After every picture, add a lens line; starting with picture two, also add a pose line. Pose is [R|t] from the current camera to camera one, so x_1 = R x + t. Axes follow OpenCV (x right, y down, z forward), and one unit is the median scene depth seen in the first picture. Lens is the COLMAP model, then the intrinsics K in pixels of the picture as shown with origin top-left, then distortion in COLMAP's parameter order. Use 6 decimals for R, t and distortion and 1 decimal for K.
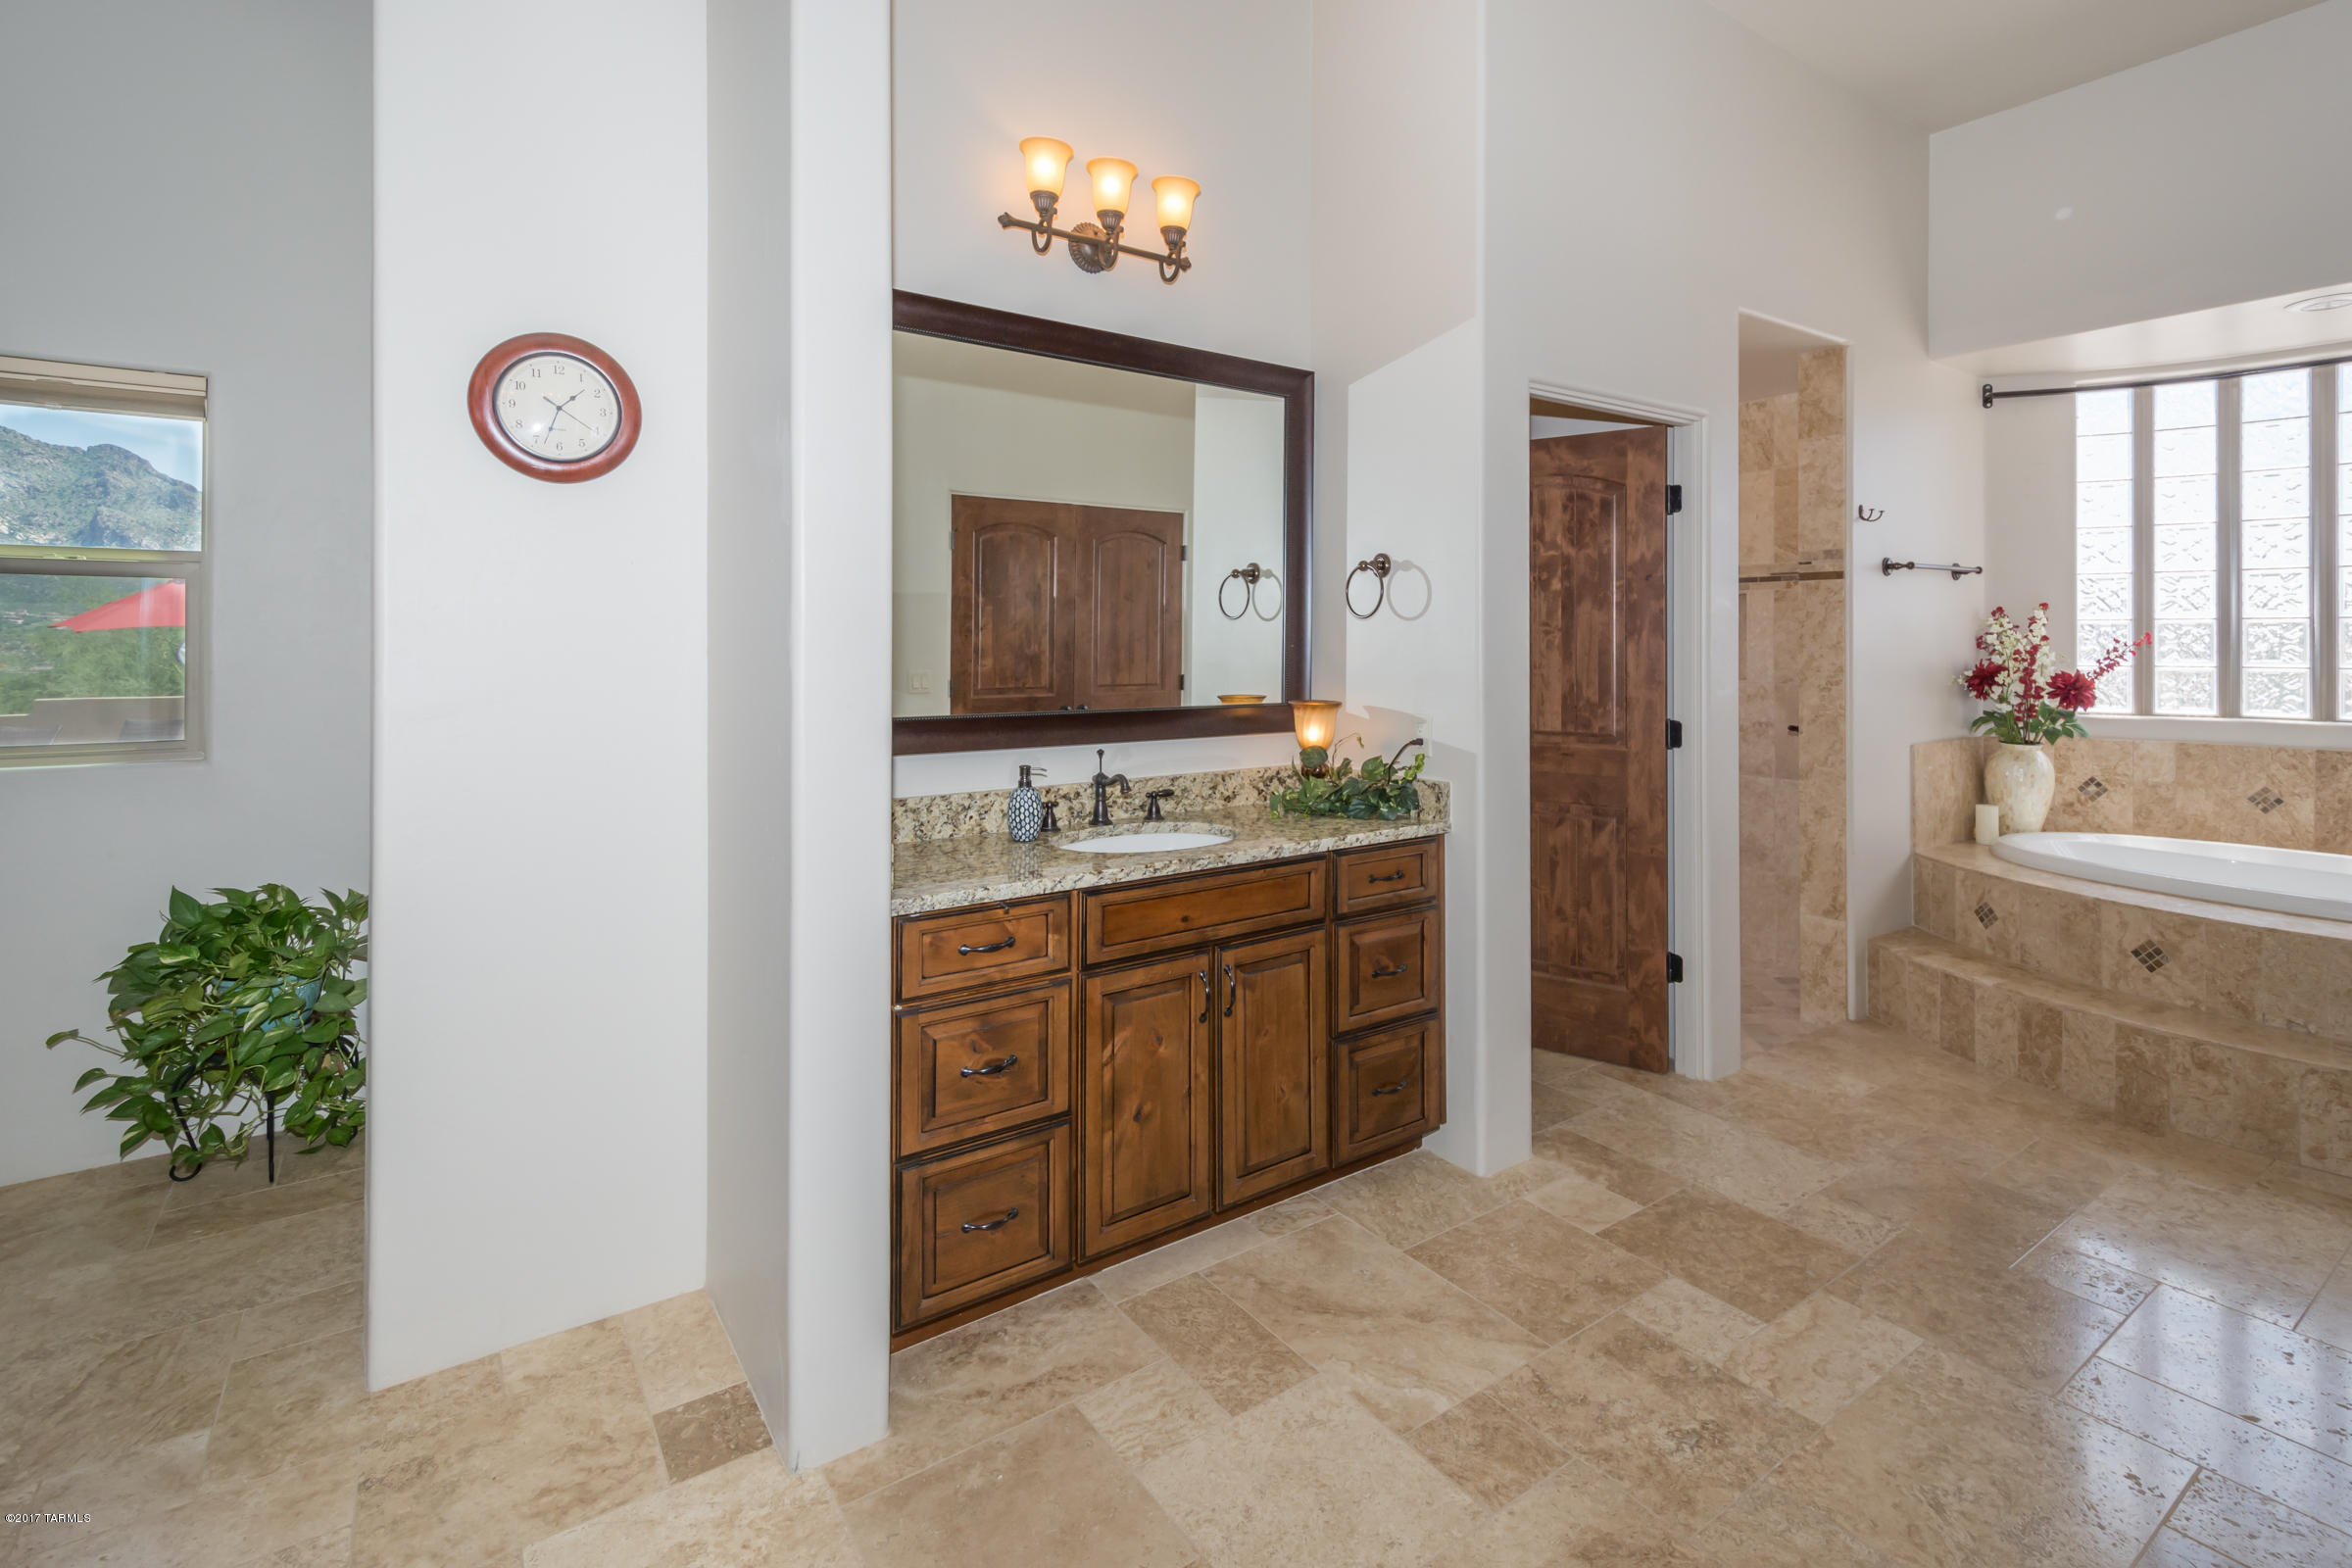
lens RADIAL K [[1093.9, 0, 1236.3], [0, 1093.9, 636.7], [0, 0, 1]] dist [0.018076, -0.007948]
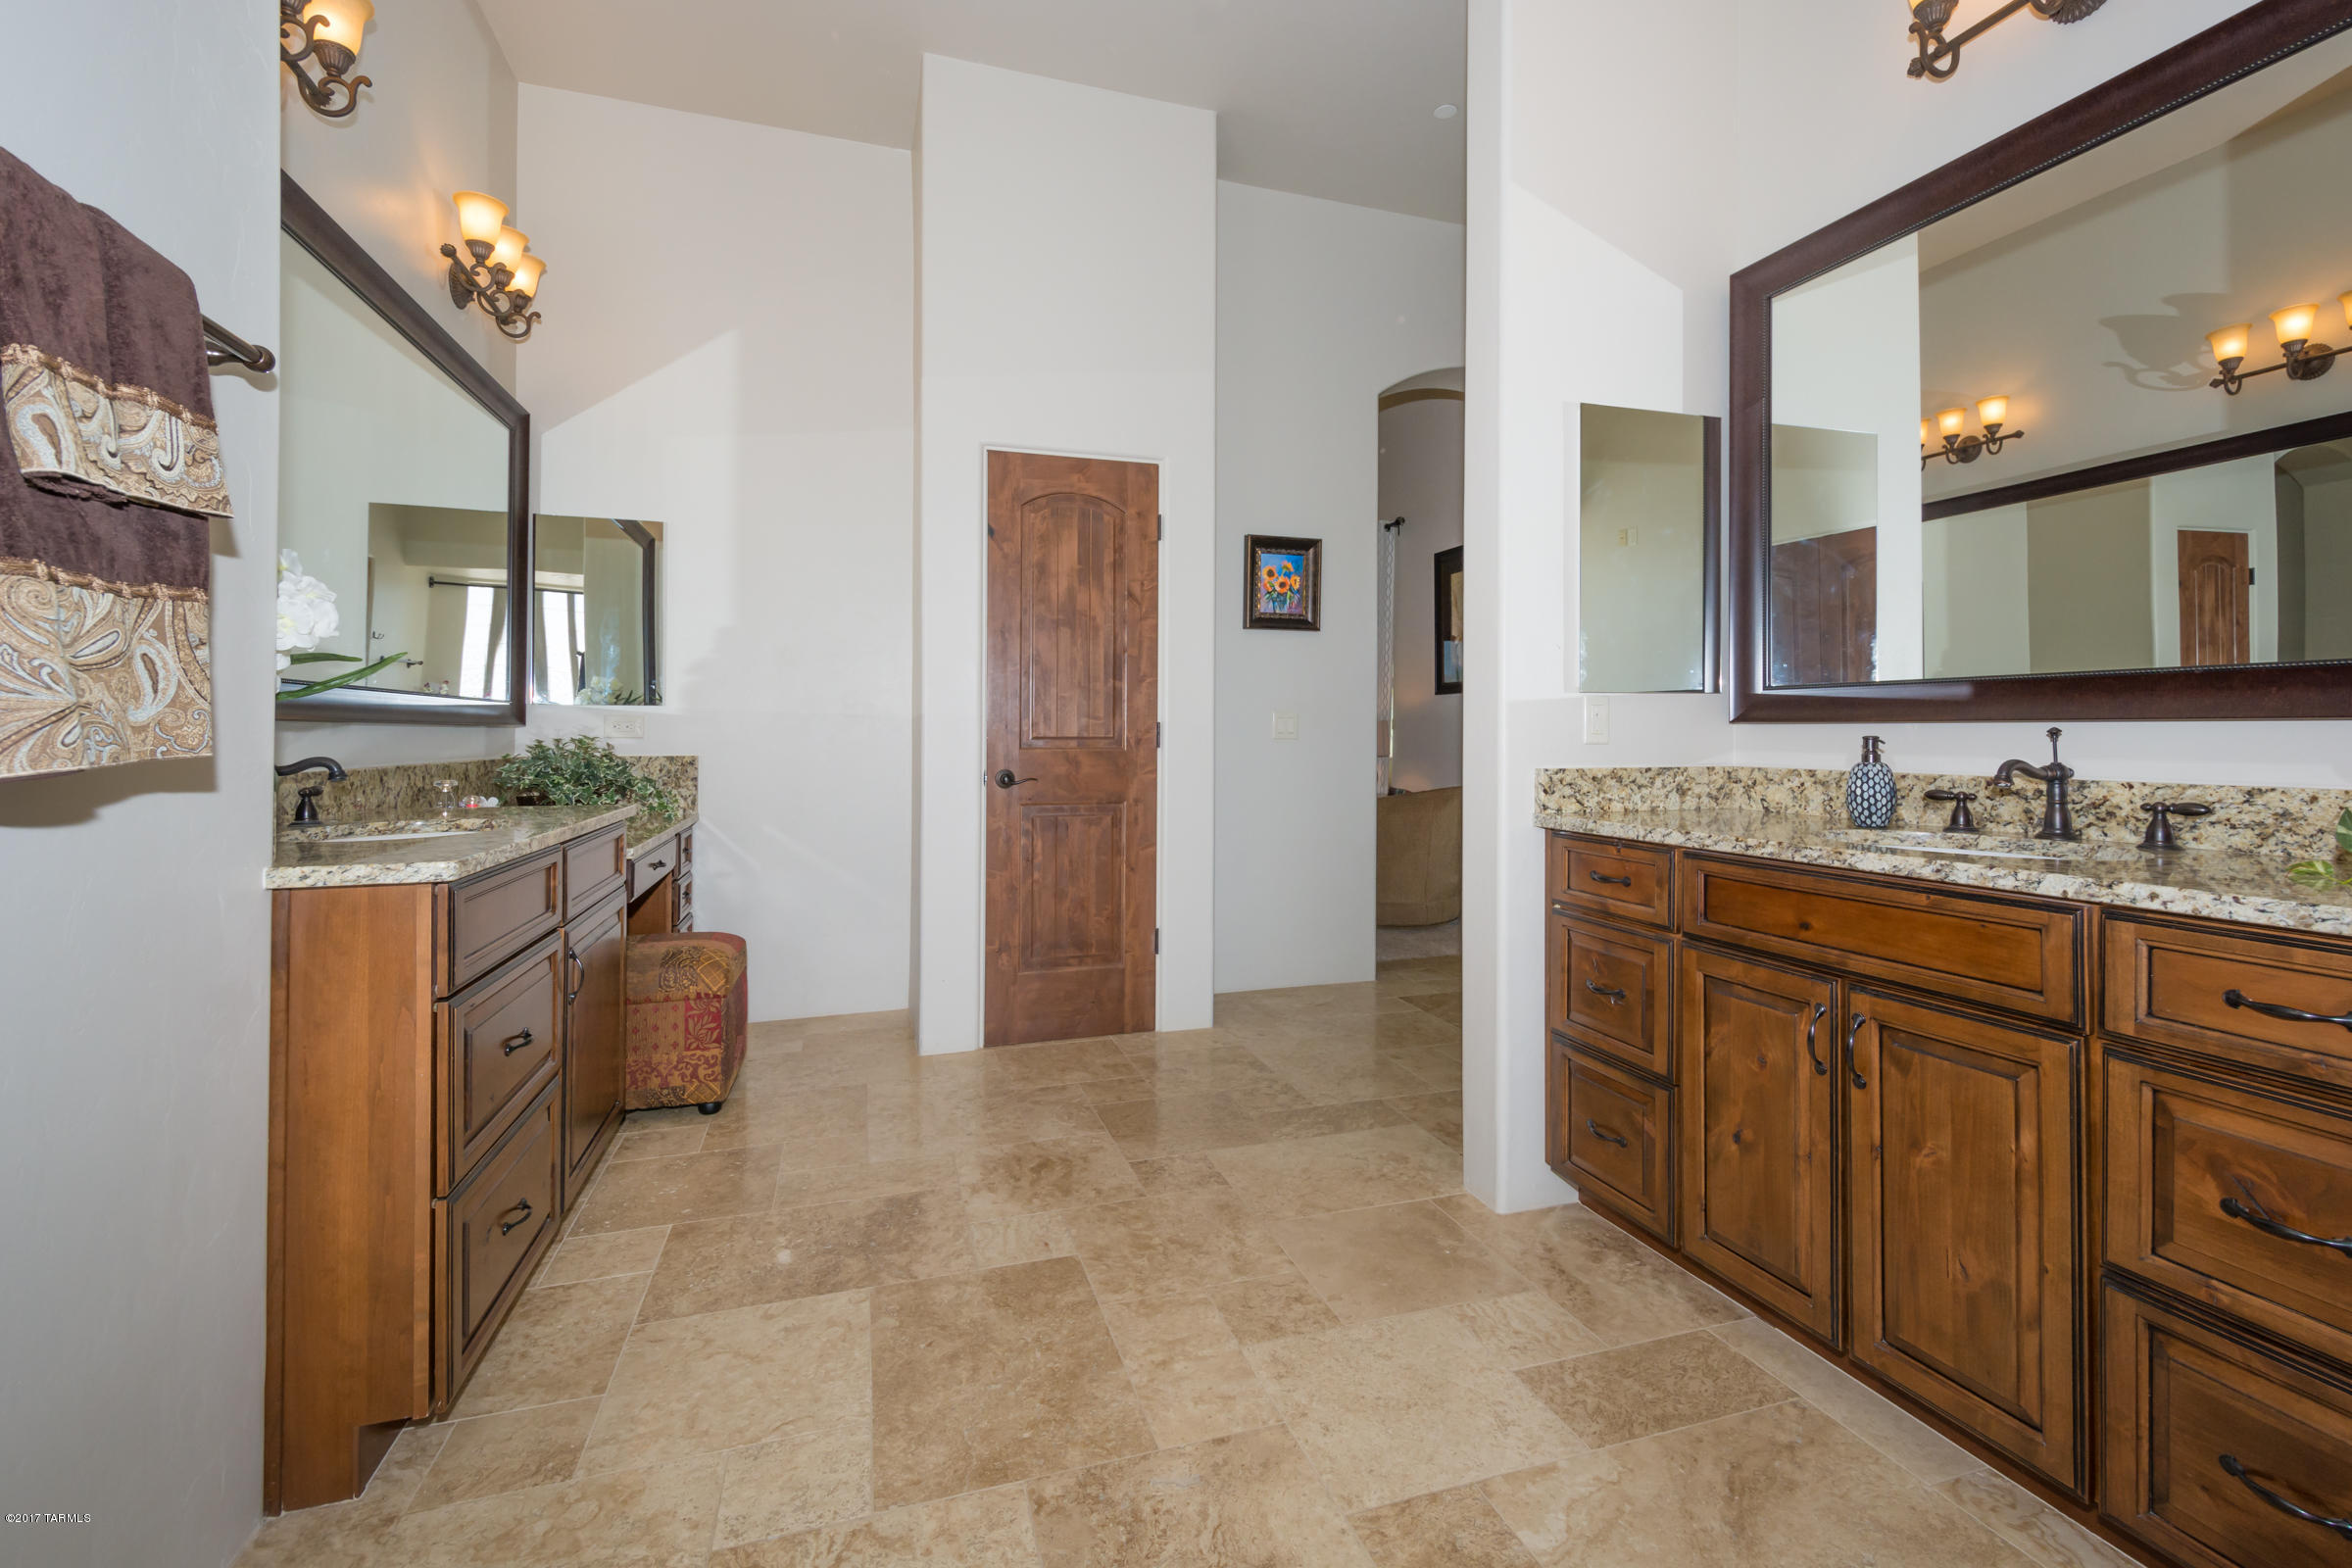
lens RADIAL K [[1036.2, 0, 1200.1], [0, 1036.2, 737.1], [0, 0, 1]] dist [0.010781, -0.000111]
pose [[-0.304134, 0.001387, -0.952628, 0.601429], [0.001986, 0.999998, 0.000821, 0.100298], [0.952627, -0.001642, -0.304136, 0.651117]]
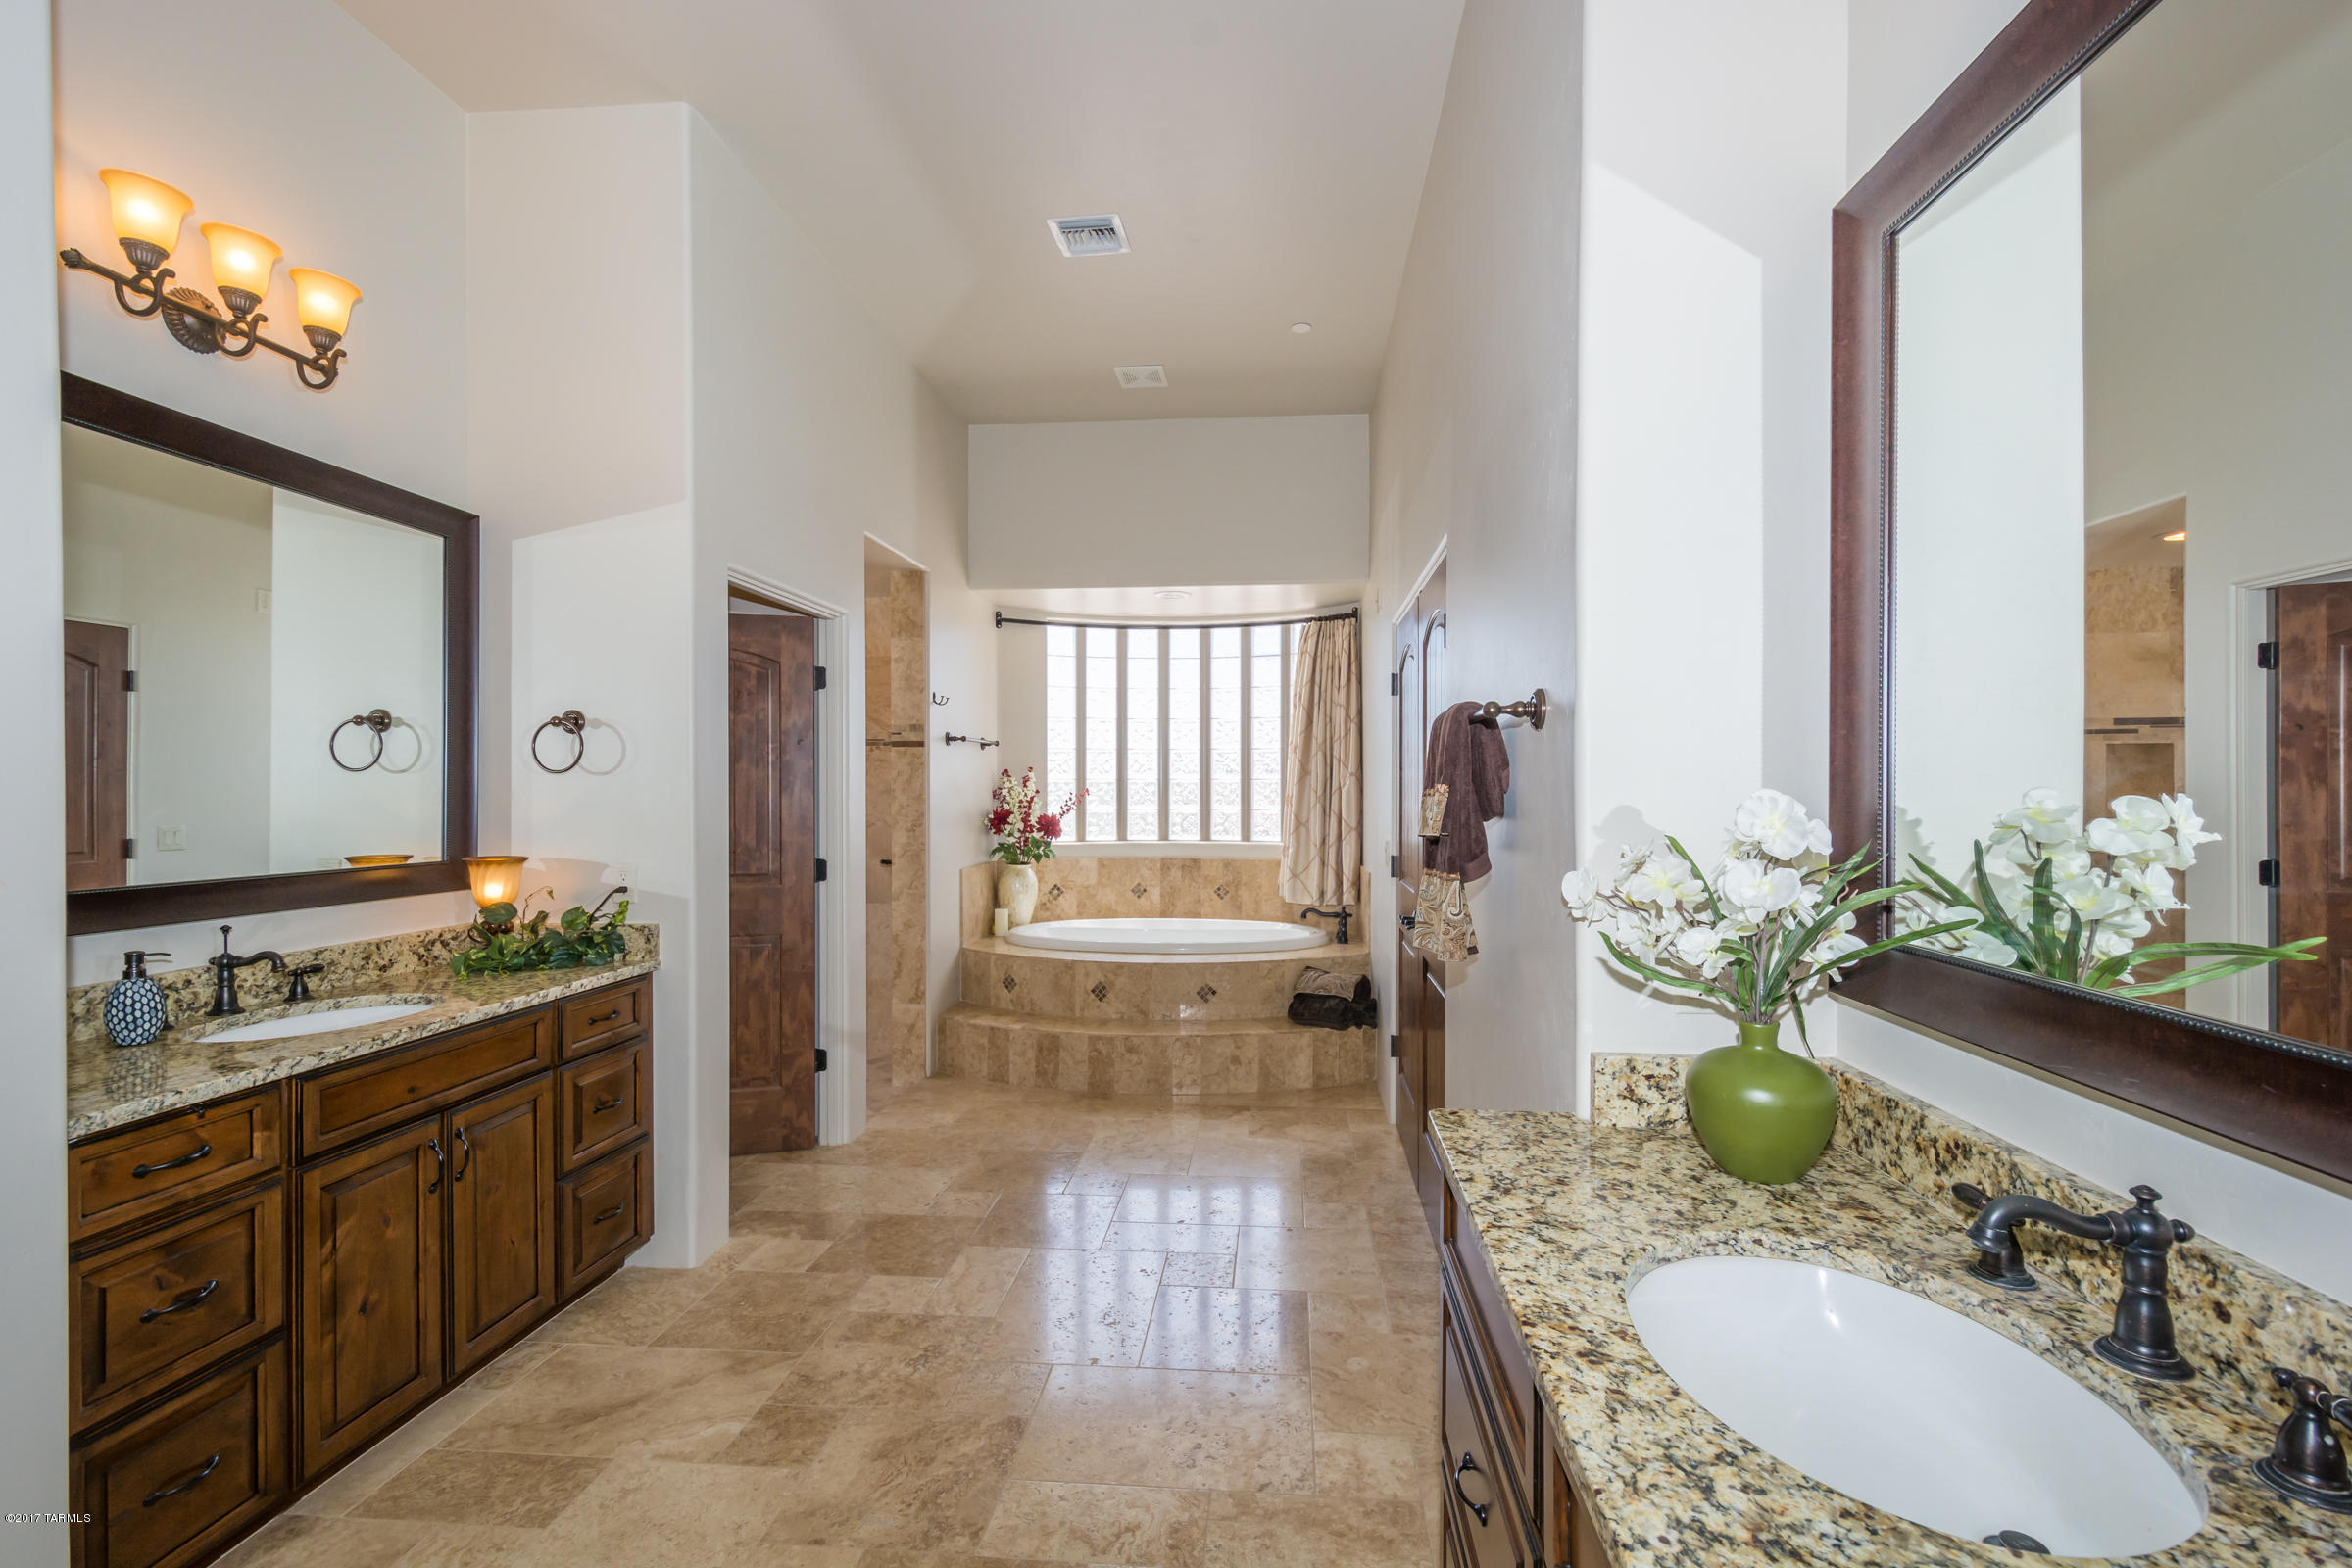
lens RADIAL K [[1018.3, 0, 1199.4], [0, 1018.3, 791.1], [0, 0, 1]] dist [0.000166, -0.000259]
pose [[0.652279, 0.000085, 0.757979, -0.214581], [-0.002718, 0.999994, 0.002227, -0.003799], [-0.757974, -0.003513, 0.652275, -0.073701]]
